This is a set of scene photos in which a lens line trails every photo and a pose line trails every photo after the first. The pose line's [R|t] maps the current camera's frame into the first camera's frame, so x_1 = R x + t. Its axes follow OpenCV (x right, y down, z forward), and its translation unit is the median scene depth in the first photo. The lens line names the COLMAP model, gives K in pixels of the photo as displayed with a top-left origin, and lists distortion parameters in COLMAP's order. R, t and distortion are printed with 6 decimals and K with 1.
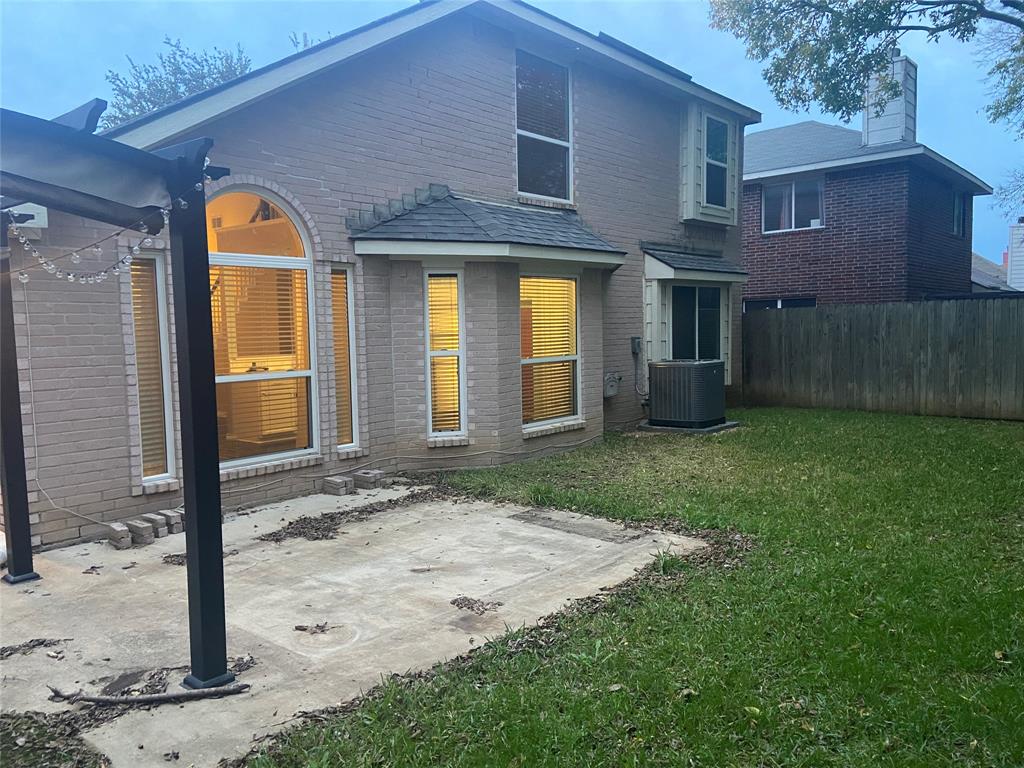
lens RADIAL K [[775.3, 0, 513.9], [0, 775.3, 387.5], [0, 0, 1]] dist [0.073450, -0.034987]
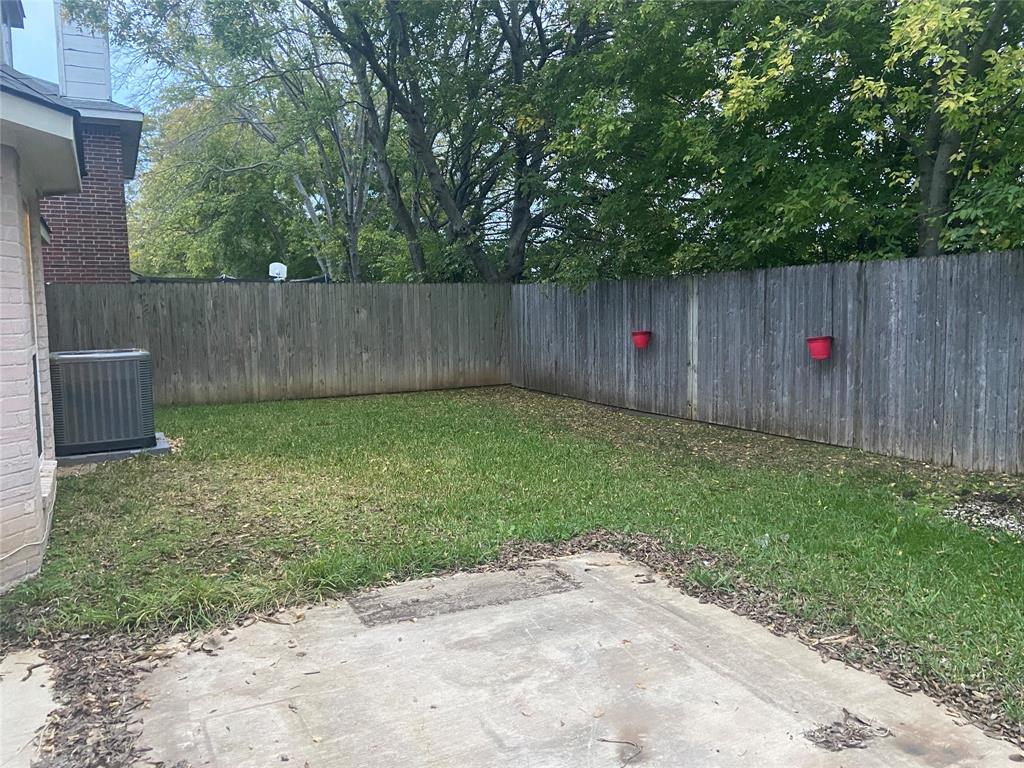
lens RADIAL K [[775.3, 0, 511.7], [0, 775.3, 380.3], [0, 0, 1]] dist [0.073450, -0.034987]
pose [[0.367434, -0.076416, 0.926905, -0.438748], [0.080081, 0.995517, 0.050328, -0.024389], [-0.926596, 0.055736, 0.371906, 0.642249]]
